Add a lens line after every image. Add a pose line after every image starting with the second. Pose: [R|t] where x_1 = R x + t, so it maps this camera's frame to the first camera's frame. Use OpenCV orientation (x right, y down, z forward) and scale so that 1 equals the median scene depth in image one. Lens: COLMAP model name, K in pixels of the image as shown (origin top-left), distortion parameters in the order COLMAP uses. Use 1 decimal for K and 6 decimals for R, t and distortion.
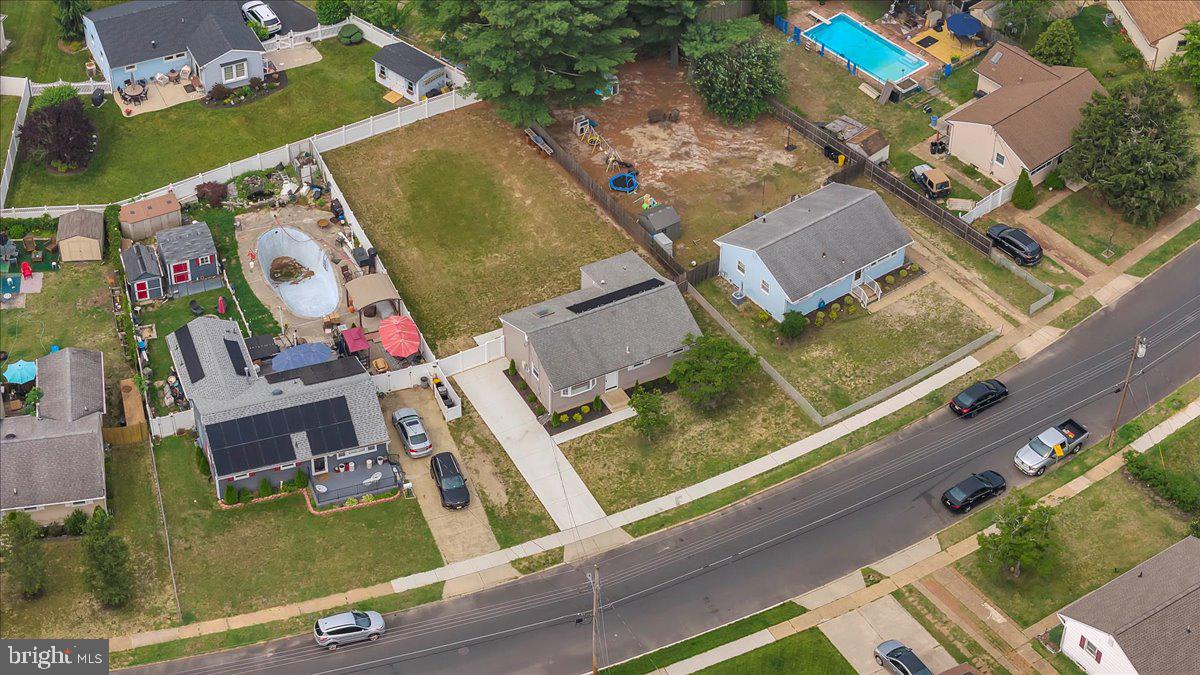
lens RADIAL K [[2420.5, 0, 607.2], [0, 2420.5, 338.1], [0, 0, 1]] dist [-0.283287, 1.458069]
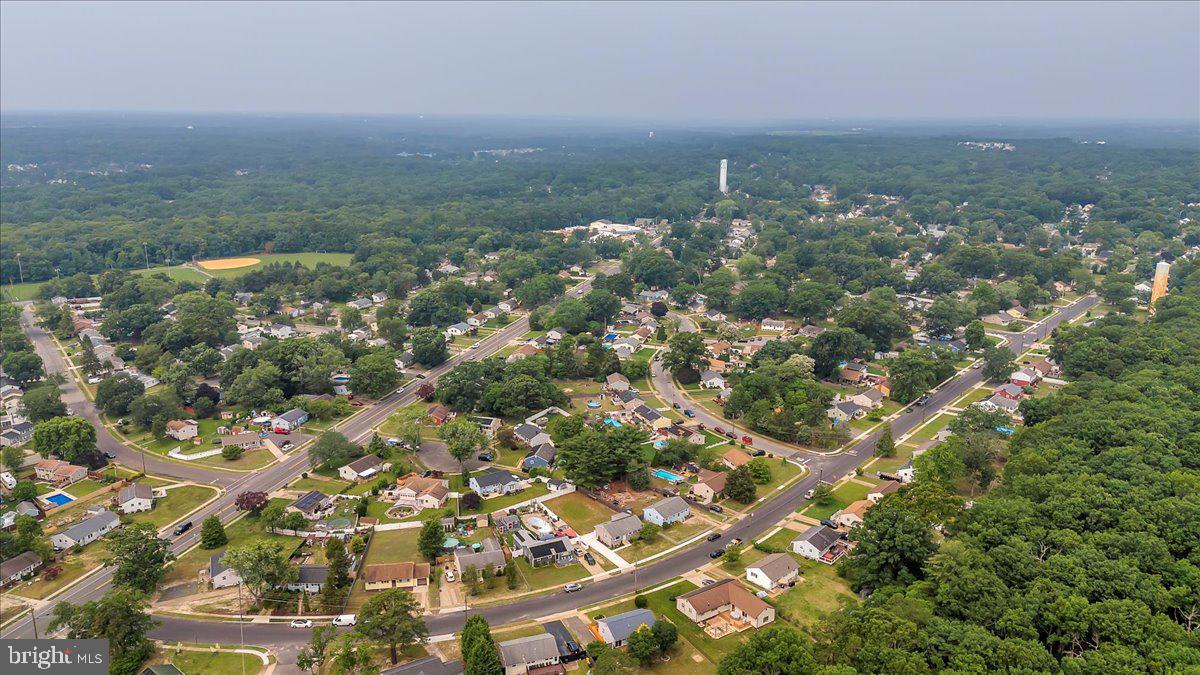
lens RADIAL K [[878.7, 0, 598.4], [0, 878.7, 335.3], [0, 0, 1]] dist [0.113354, -0.158076]
pose [[0.992056, -0.044779, 0.117560, -0.194941], [0.092931, 0.890723, -0.444946, 0.360939], [-0.084789, 0.452336, 0.887808, -0.450089]]
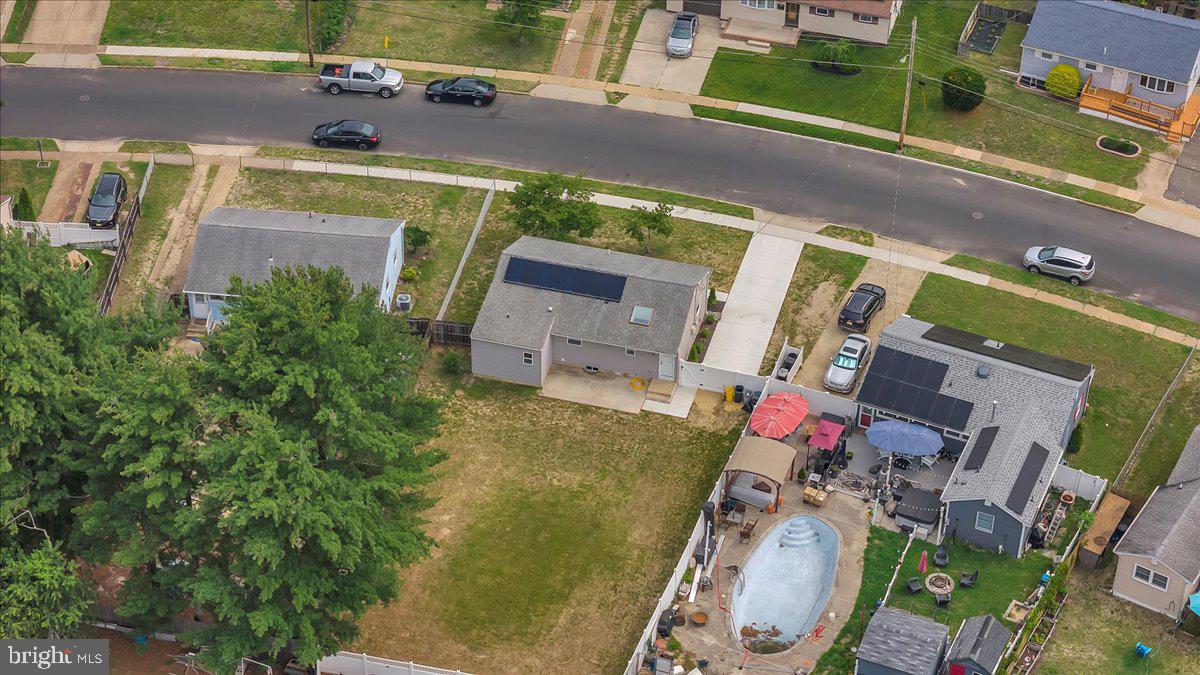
lens RADIAL K [[2420.5, 0, 607.2], [0, 2420.5, 338.1], [0, 0, 1]] dist [-0.283287, 1.458069]
pose [[-0.726100, -0.449323, 0.520469, -0.446050], [0.428491, 0.296302, 0.853581, -0.710595], [-0.537750, 0.842801, -0.022614, 1.016559]]
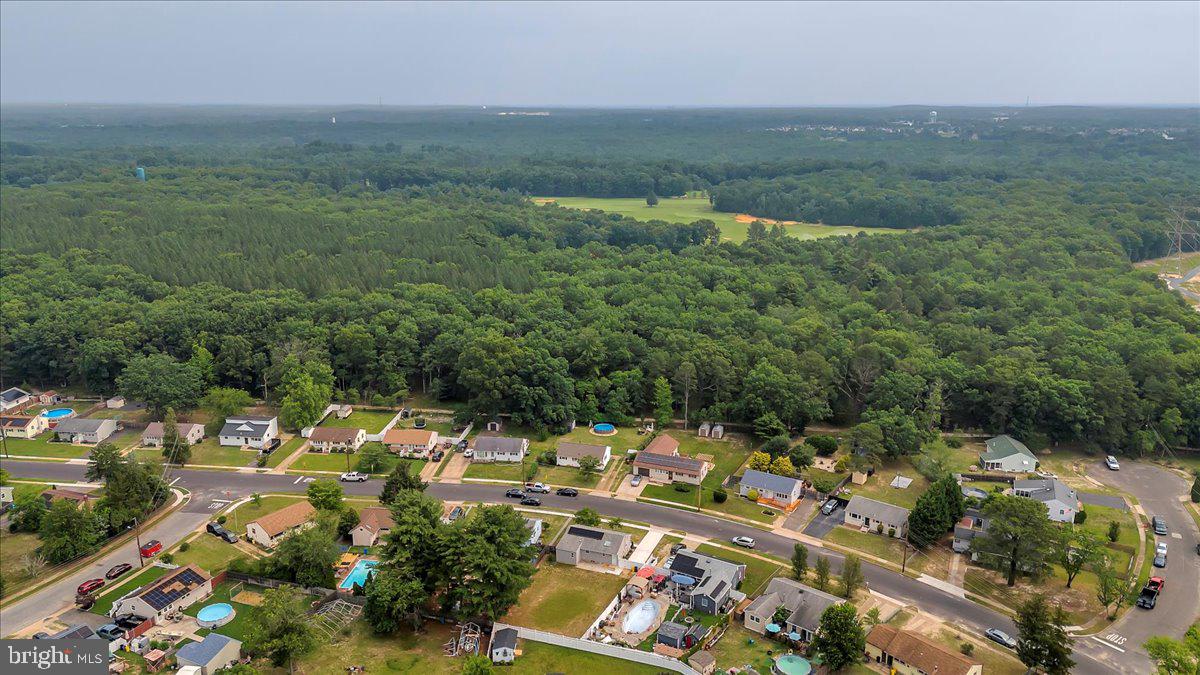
lens RADIAL K [[878.7, 0, 598.4], [0, 878.7, 335.3], [0, 0, 1]] dist [0.113354, -0.158076]
pose [[-0.652428, -0.214652, 0.726816, -0.691811], [0.488859, 0.613638, 0.620052, -0.776221], [-0.579098, 0.759850, -0.295420, 1.107065]]
